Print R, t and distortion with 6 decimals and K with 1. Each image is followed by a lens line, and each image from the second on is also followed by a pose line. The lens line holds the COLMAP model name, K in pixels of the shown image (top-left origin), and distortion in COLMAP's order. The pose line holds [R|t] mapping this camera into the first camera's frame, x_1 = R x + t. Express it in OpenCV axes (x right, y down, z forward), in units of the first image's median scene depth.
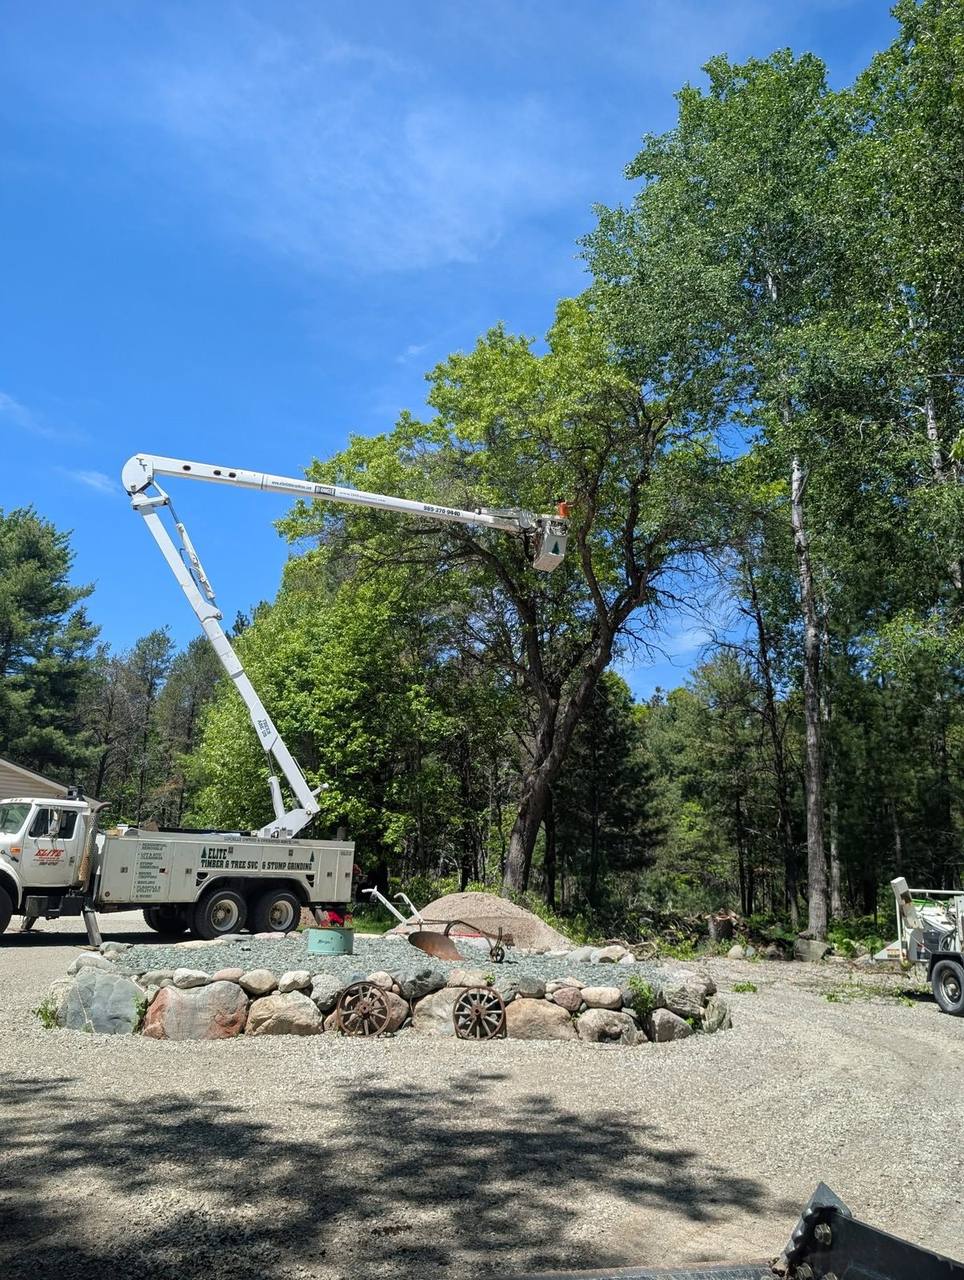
lens RADIAL K [[884.6, 0, 482.0], [0, 884.6, 640.0], [0, 0, 1]] dist [-0.001607, 0.001559]
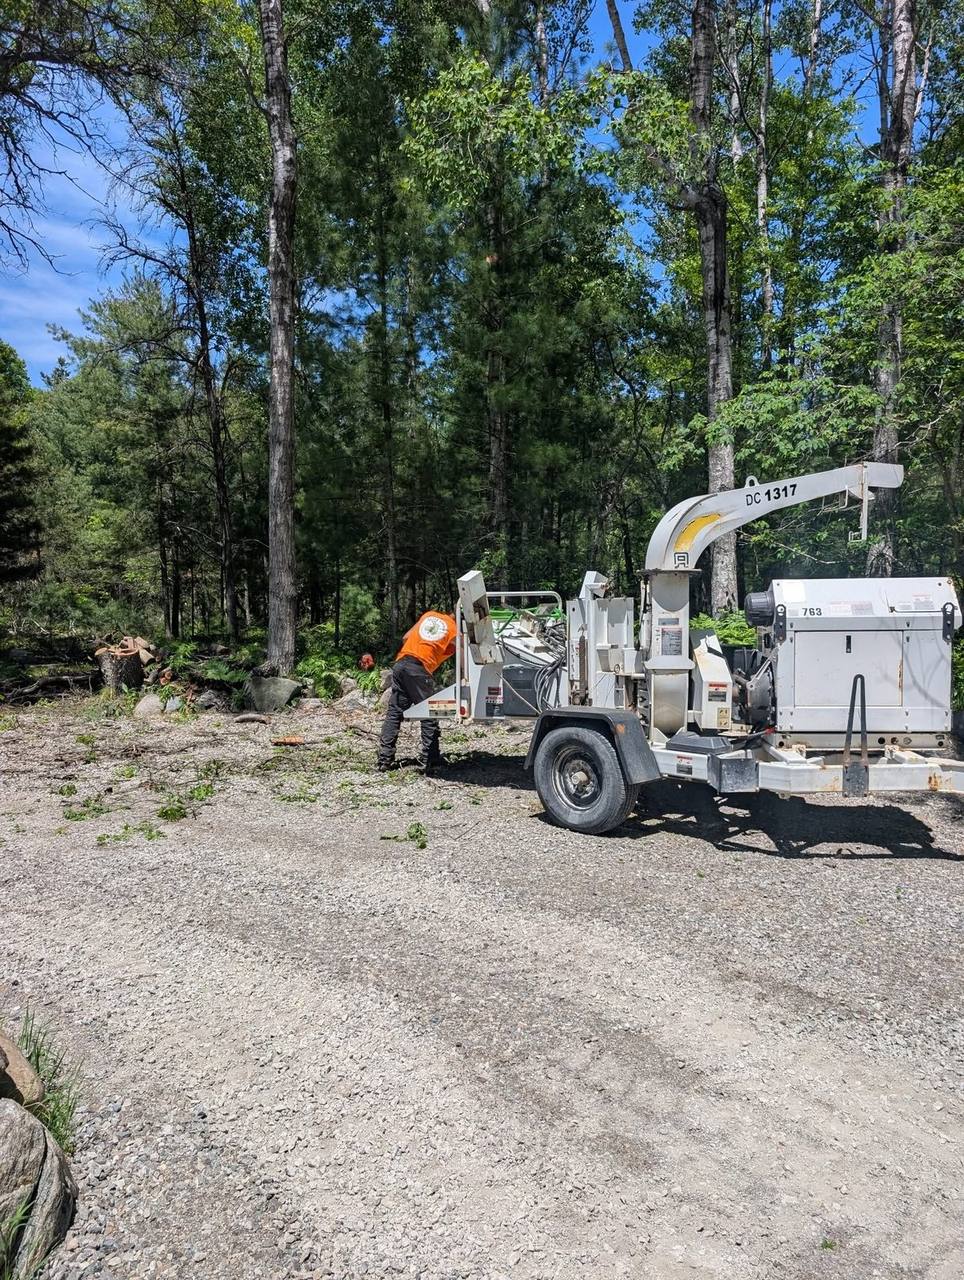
lens RADIAL K [[884.6, 0, 482.0], [0, 884.6, 640.0], [0, 0, 1]] dist [-0.001607, 0.001559]
pose [[0.815030, -0.083877, 0.573315, 0.128402], [-0.103371, 0.952544, 0.286312, 0.112262], [-0.570123, -0.292617, 0.767682, 0.413922]]
